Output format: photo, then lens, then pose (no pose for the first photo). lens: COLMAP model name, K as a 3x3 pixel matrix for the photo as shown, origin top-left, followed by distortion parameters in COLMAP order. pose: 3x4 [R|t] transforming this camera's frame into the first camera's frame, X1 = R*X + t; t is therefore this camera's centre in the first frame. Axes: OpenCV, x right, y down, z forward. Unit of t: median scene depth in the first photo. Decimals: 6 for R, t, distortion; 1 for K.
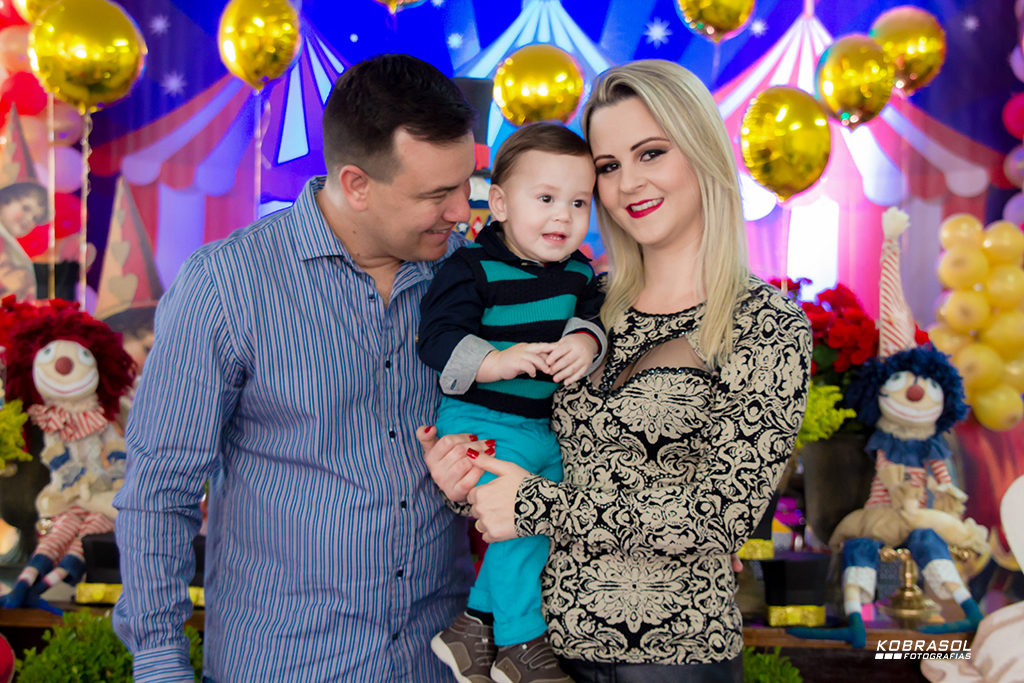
lens RADIAL K [[1802.0, 0, 479.4], [0, 1802.0, 286.3], [0, 0, 1]] dist [0.013274, 0.268651]
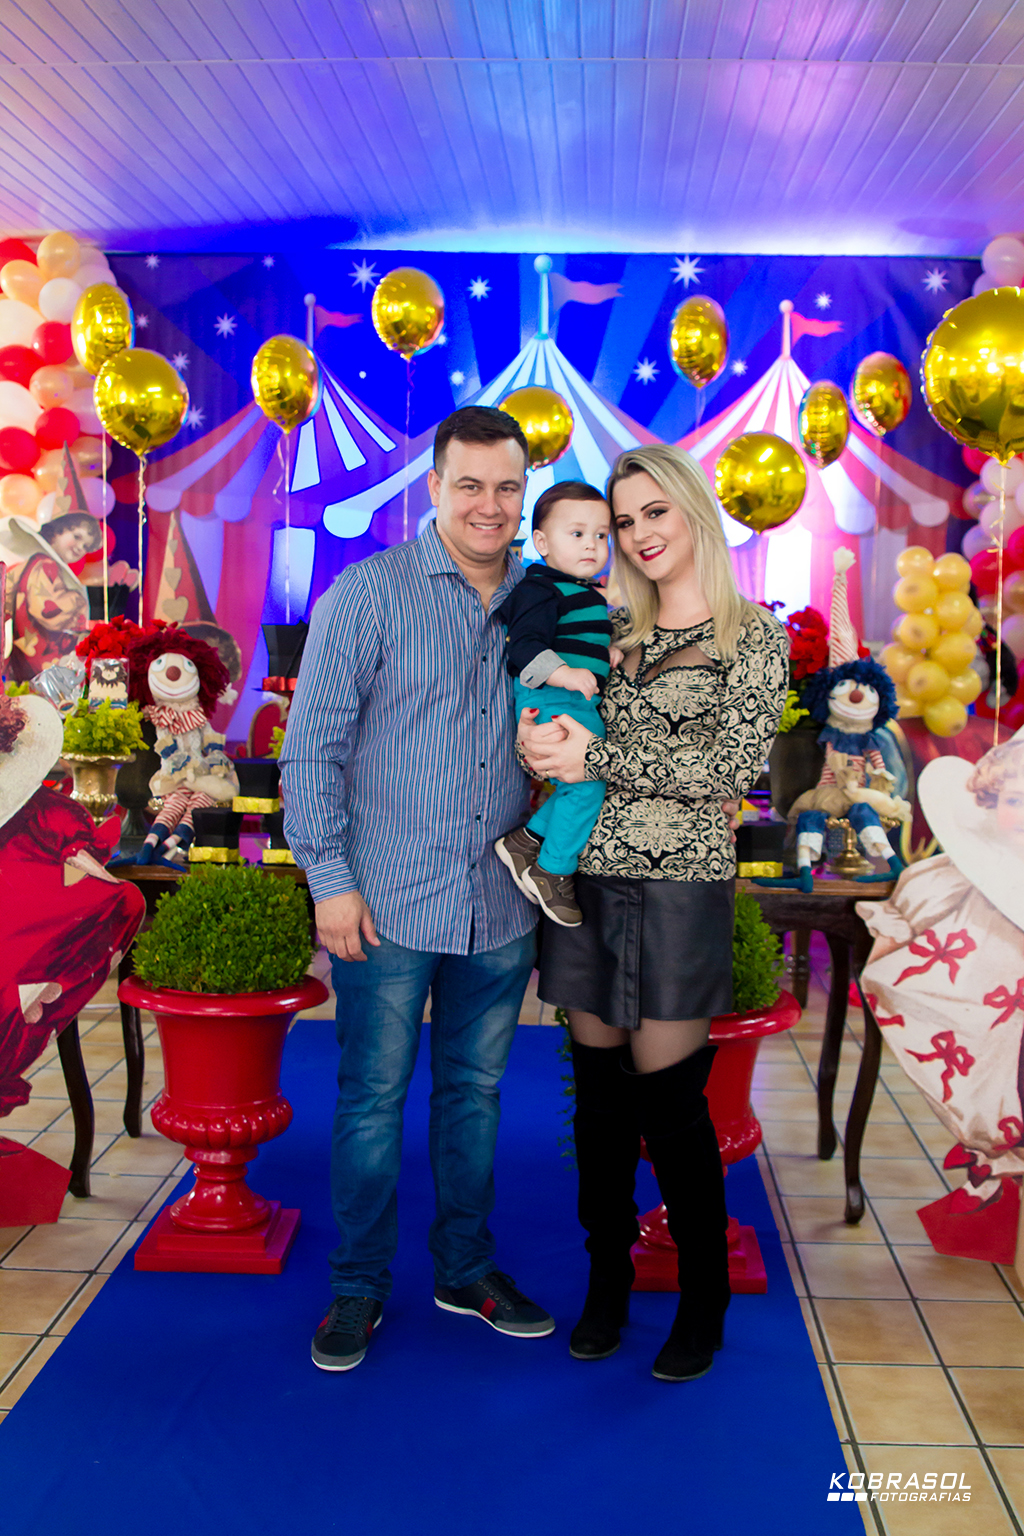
lens RADIAL K [[1675.3, 0, 512.0], [0, 1675.3, 768.0], [0, 0, 1]] dist [-0.098063, 0.017040]
pose [[0.999440, 0.000028, 0.033476, -0.037196], [-0.003199, 0.995505, 0.094654, -0.000264], [-0.033323, -0.094708, 0.994947, -0.151604]]
